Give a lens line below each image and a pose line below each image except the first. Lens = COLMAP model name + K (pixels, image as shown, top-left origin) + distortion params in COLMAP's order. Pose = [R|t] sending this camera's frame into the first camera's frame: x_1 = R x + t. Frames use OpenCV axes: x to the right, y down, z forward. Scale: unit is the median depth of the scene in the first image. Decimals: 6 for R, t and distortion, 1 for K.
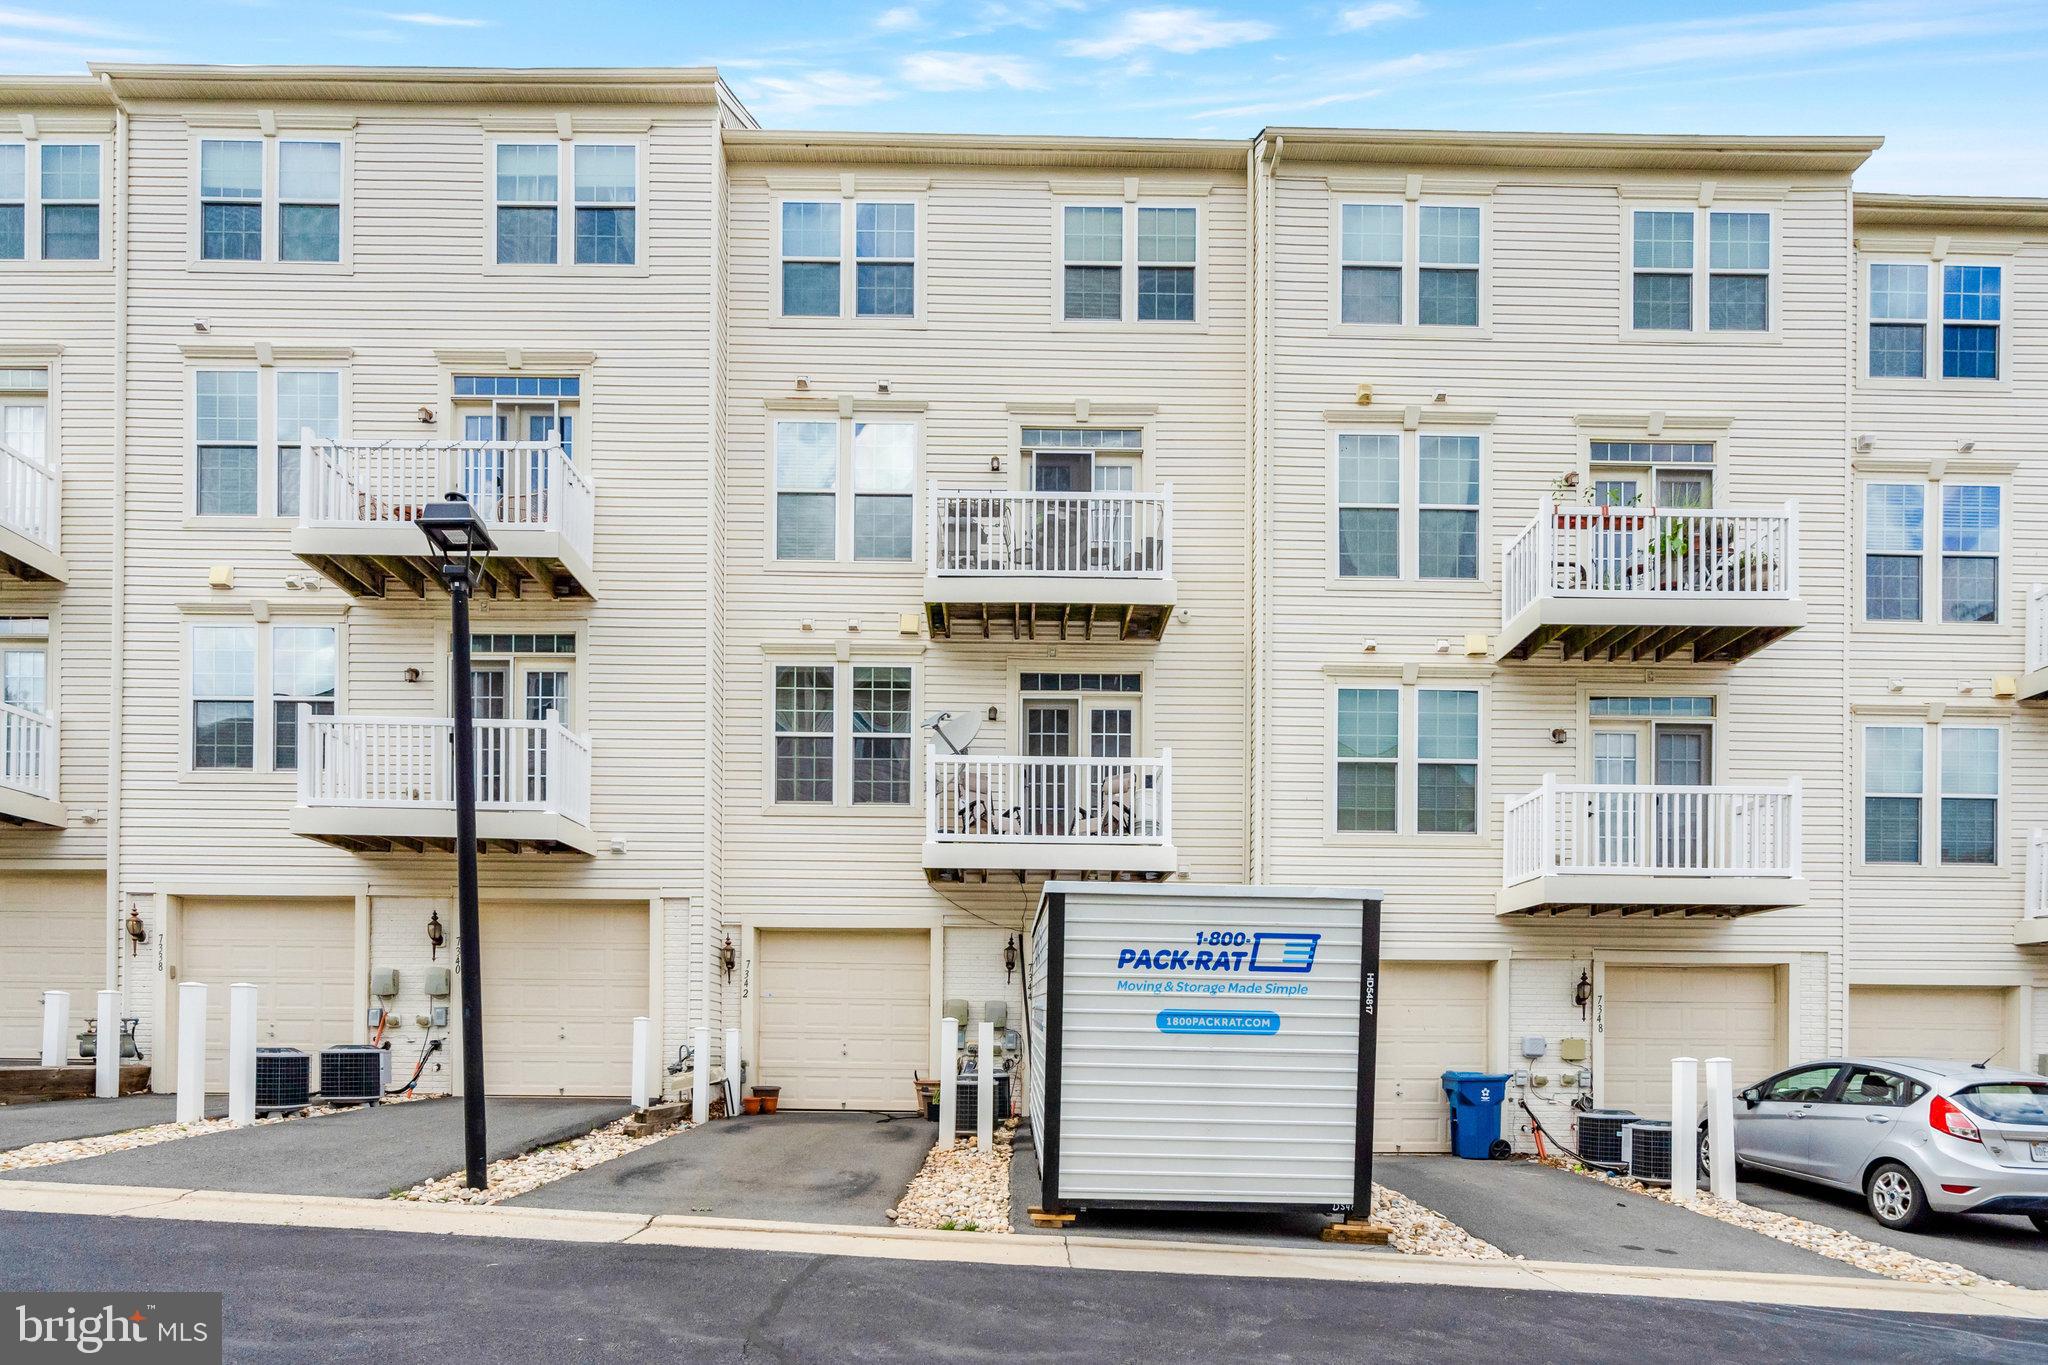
lens RADIAL K [[946.4, 0, 1019.7], [0, 946.4, 659.4], [0, 0, 1]] dist [0.000018, 0.001656]
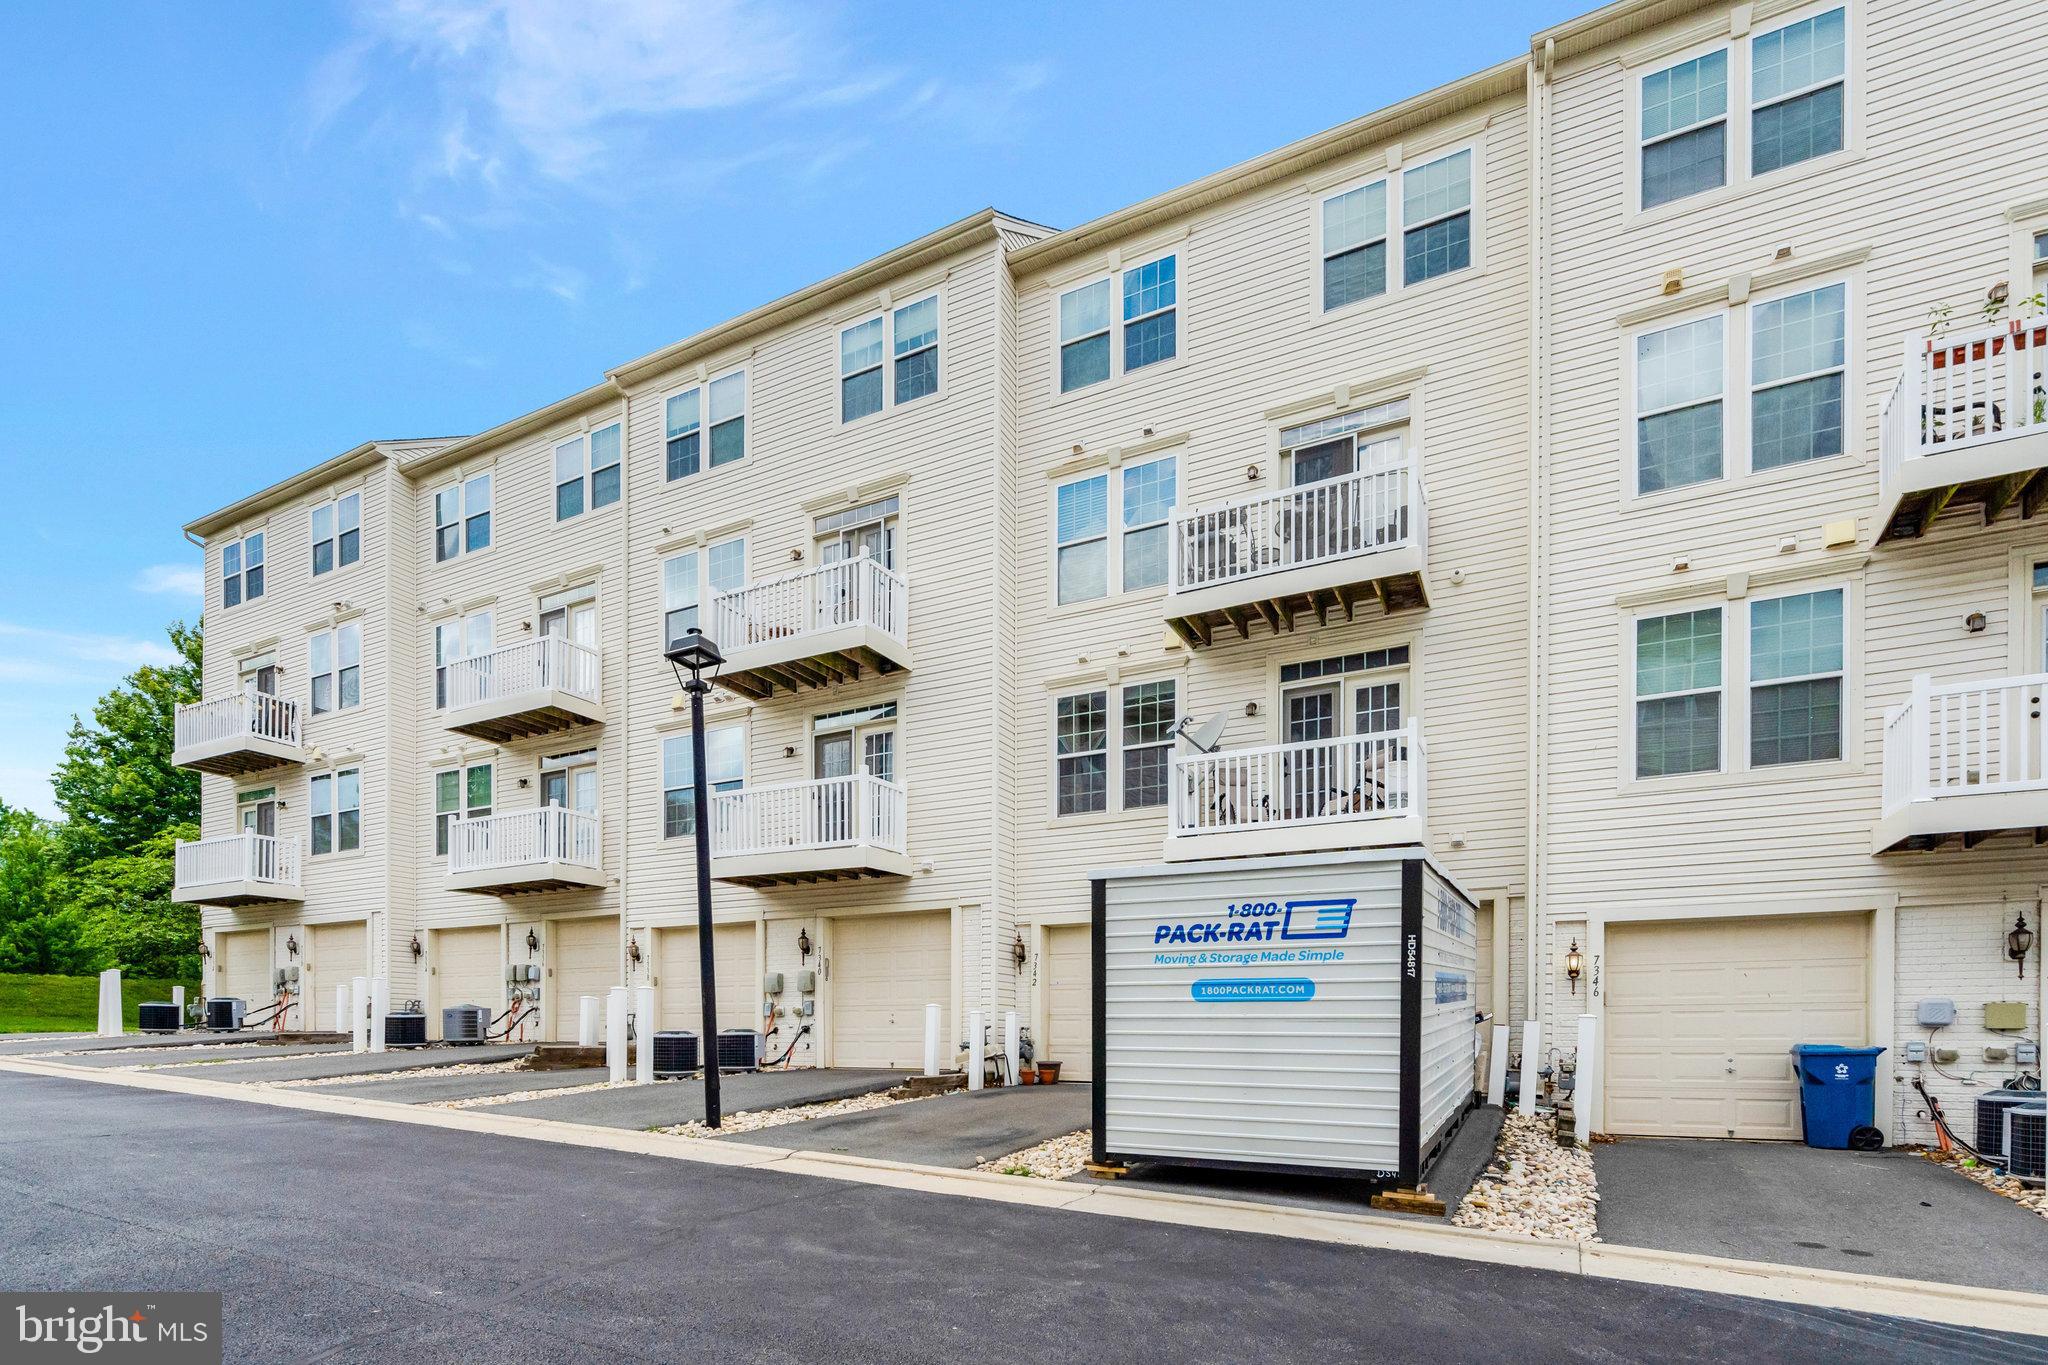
lens RADIAL K [[866.8, 0, 1022.7], [0, 866.8, 654.3], [0, 0, 1]] dist [-0.000305, 0.000912]
pose [[0.900420, -0.185196, -0.393633, 0.149393], [0.175863, 0.982584, -0.060005, 0.011232], [0.397890, -0.015195, 0.917307, 0.009802]]
